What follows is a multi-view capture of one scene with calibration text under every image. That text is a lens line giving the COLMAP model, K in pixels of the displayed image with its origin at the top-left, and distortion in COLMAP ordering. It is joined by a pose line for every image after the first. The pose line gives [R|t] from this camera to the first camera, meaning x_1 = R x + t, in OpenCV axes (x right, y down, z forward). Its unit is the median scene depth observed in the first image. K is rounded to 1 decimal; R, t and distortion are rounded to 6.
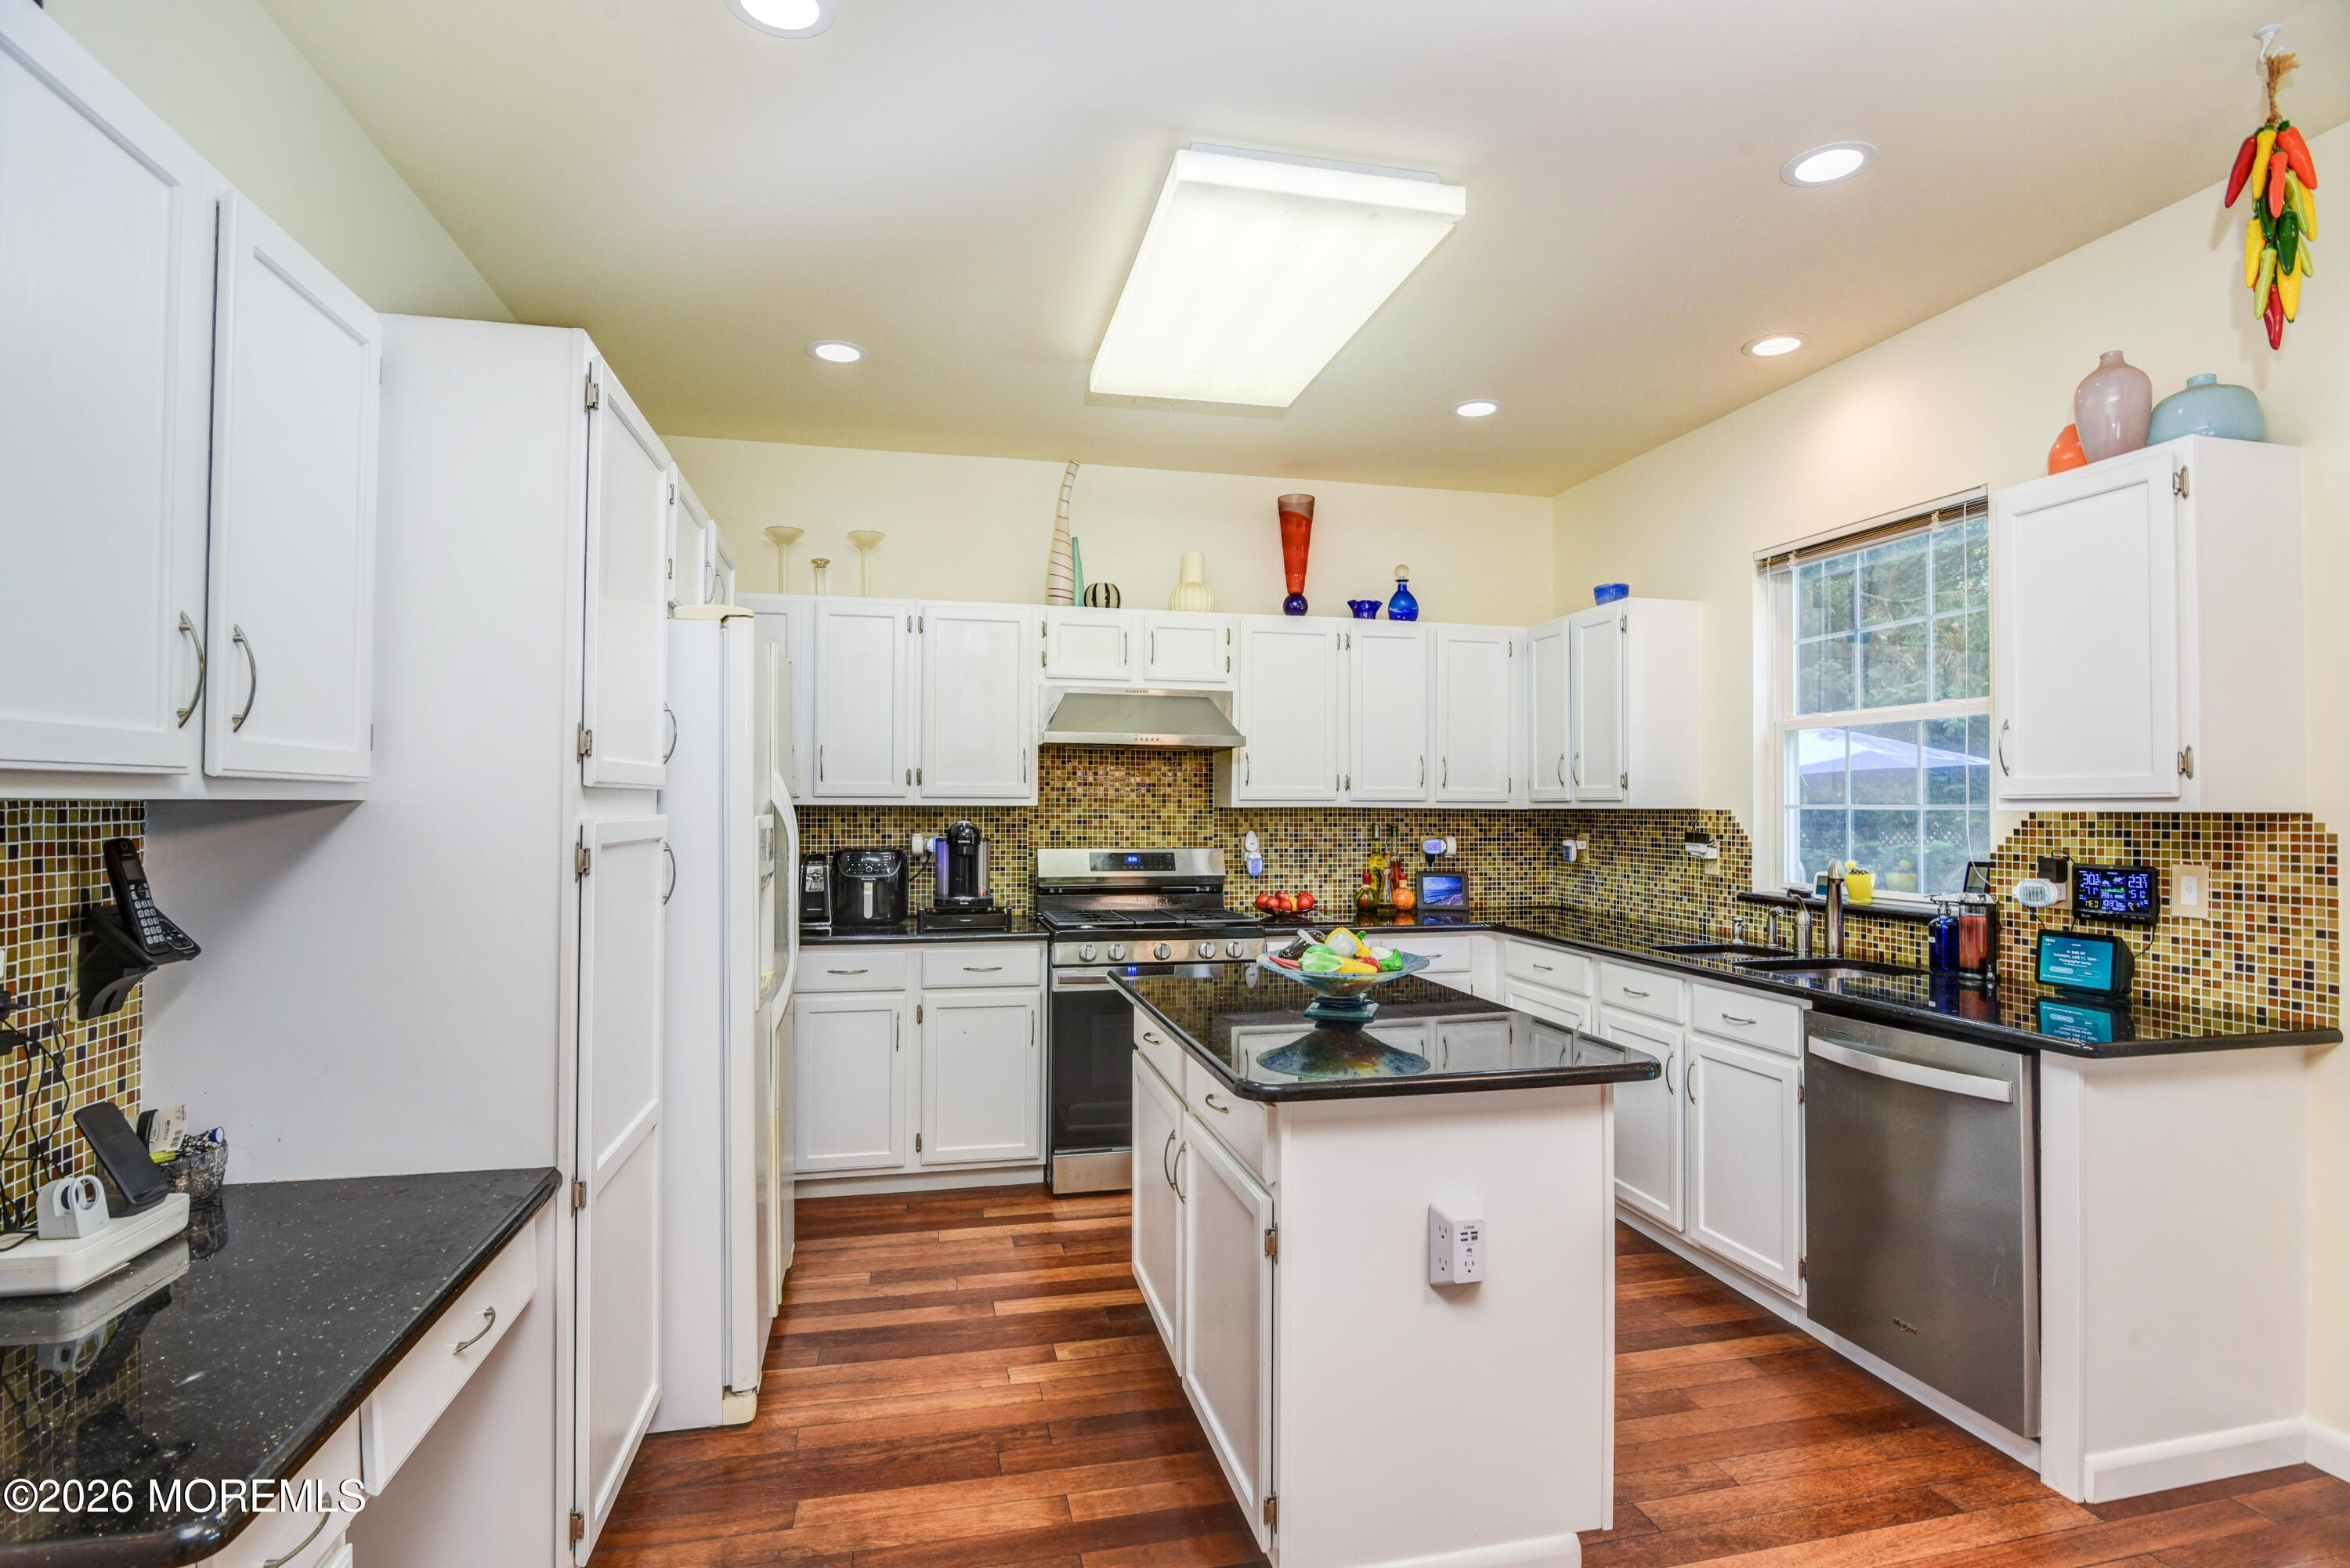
lens RADIAL K [[1178.6, 0, 1188.2], [0, 1178.6, 788.0], [0, 0, 1]] dist [-0.020661, 0.000019]
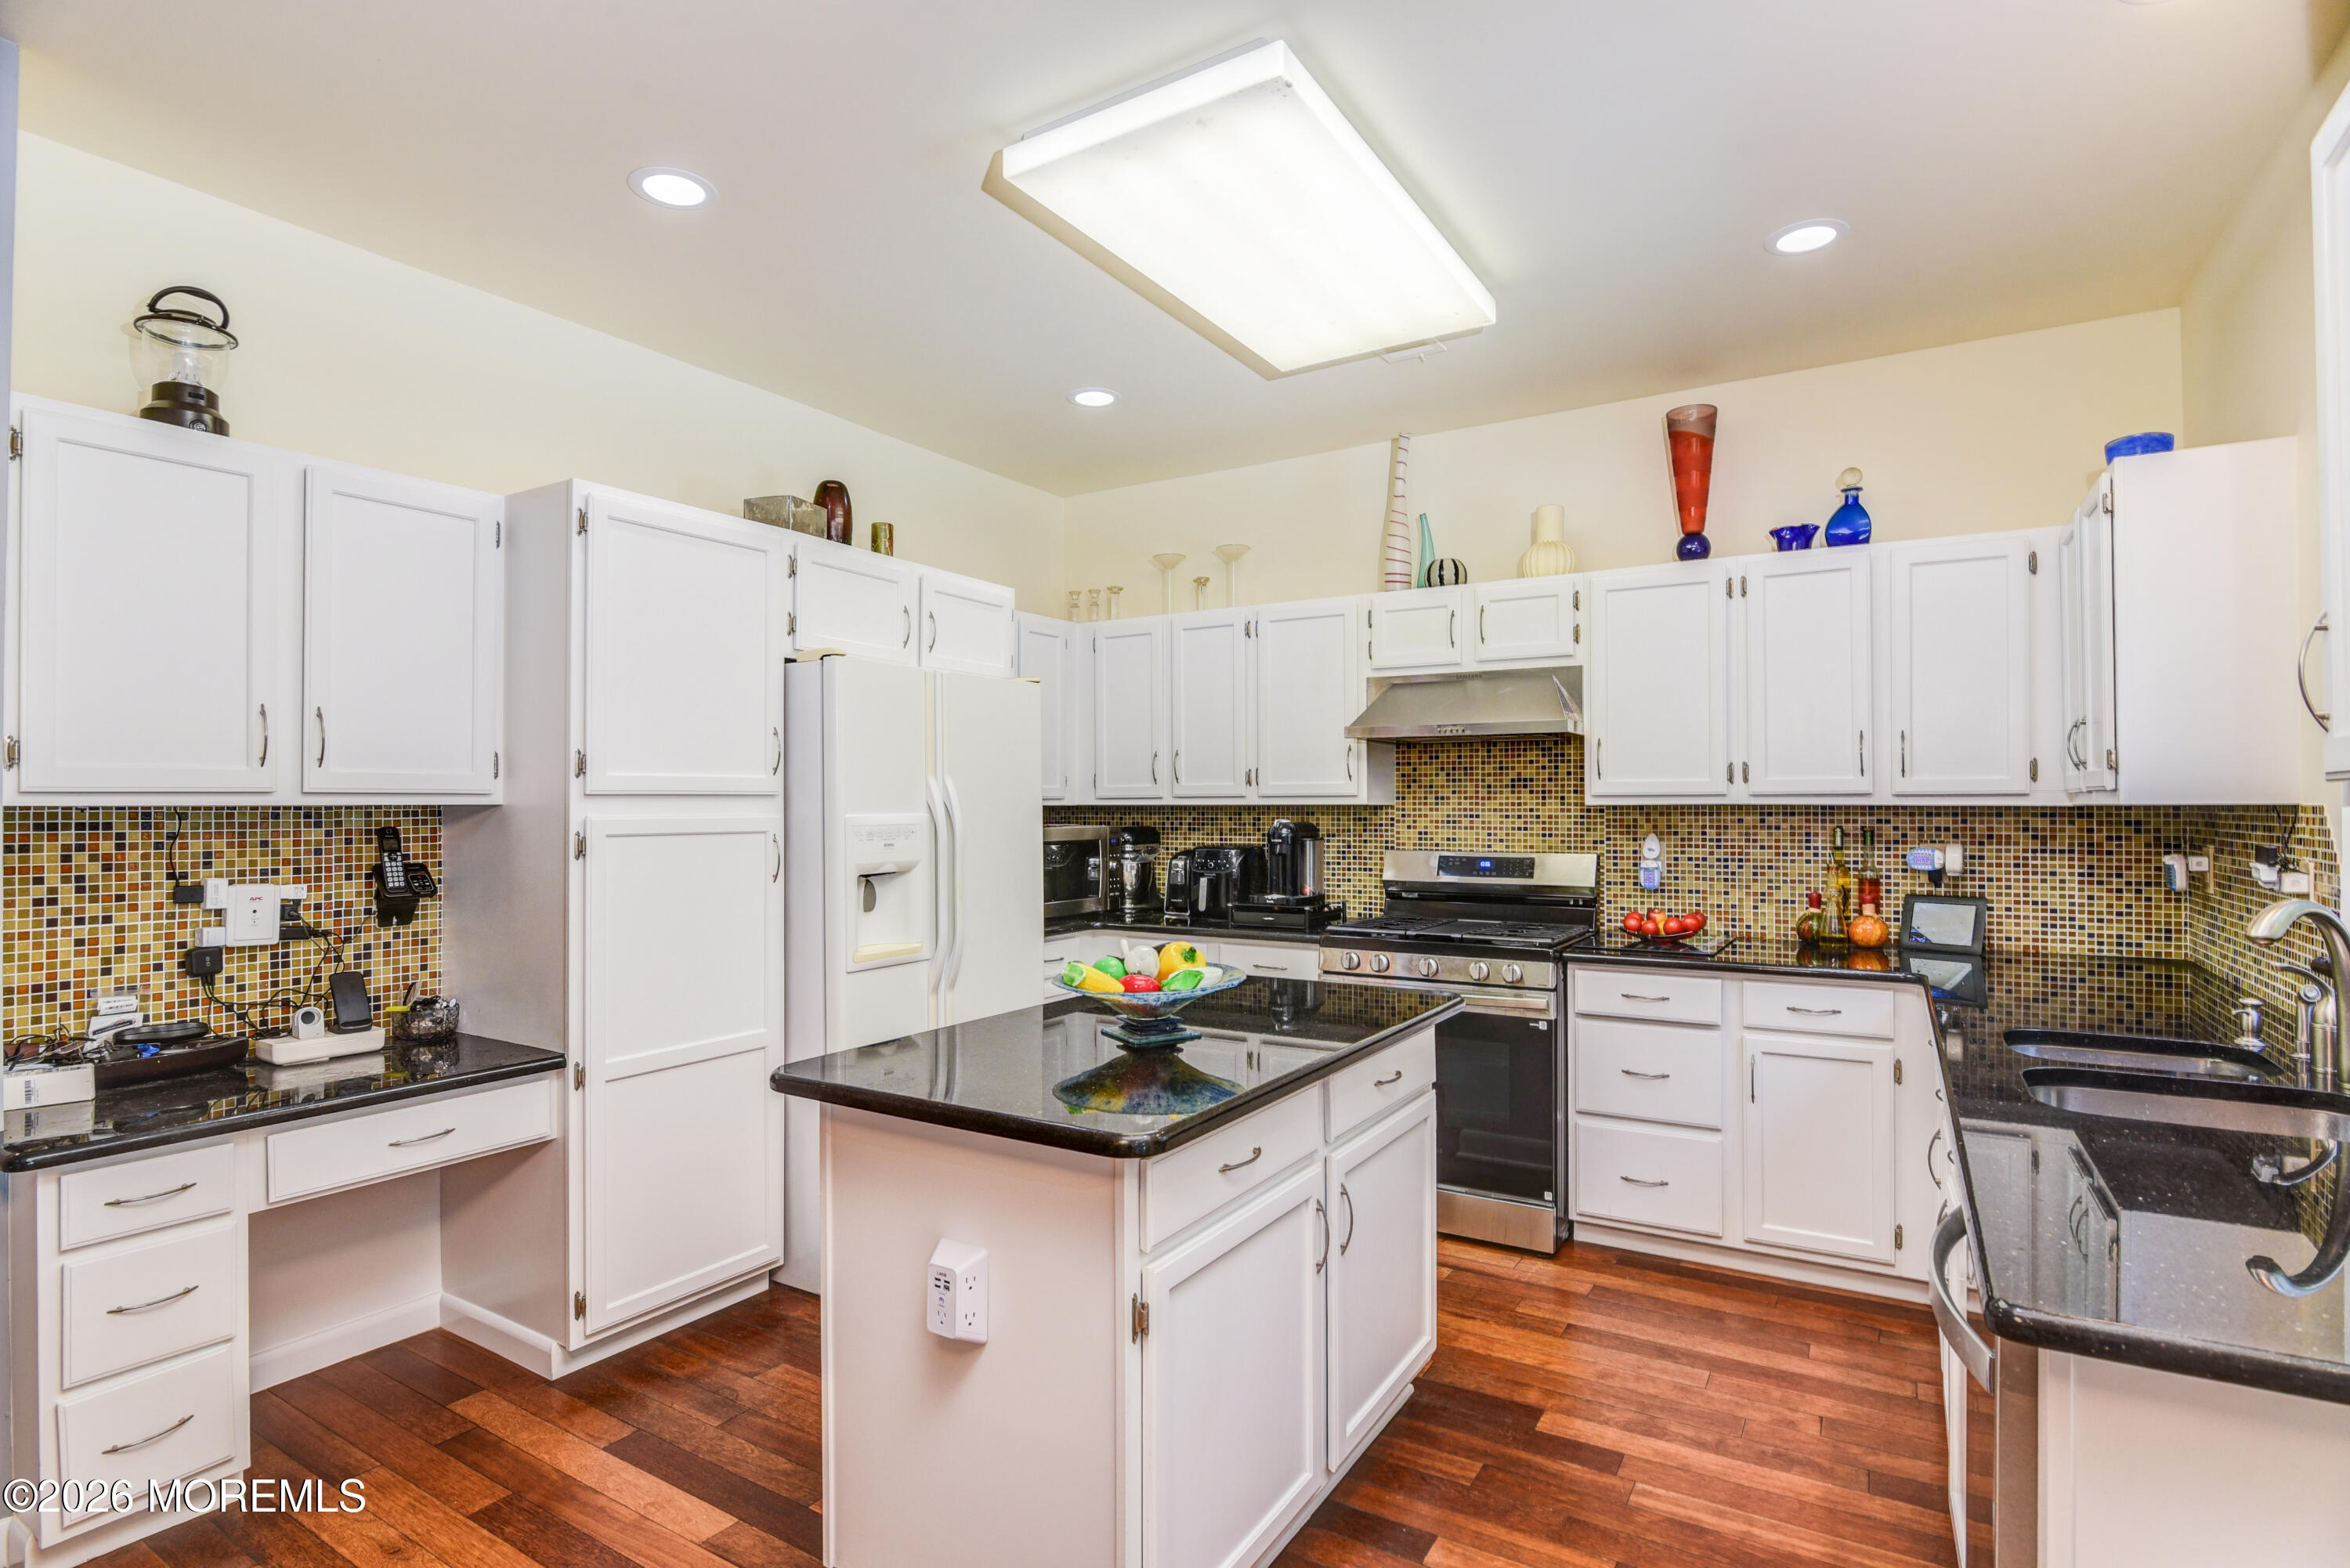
lens RADIAL K [[1199.4, 0, 1175.0], [0, 1199.4, 784.0], [0, 0, 1]] dist [-0.006152, -0.000176]
pose [[0.700269, -0.017010, -0.713677, 0.427732], [0.015620, 0.999842, -0.008504, 0.004172], [0.713708, -0.005192, 0.700424, 0.196096]]
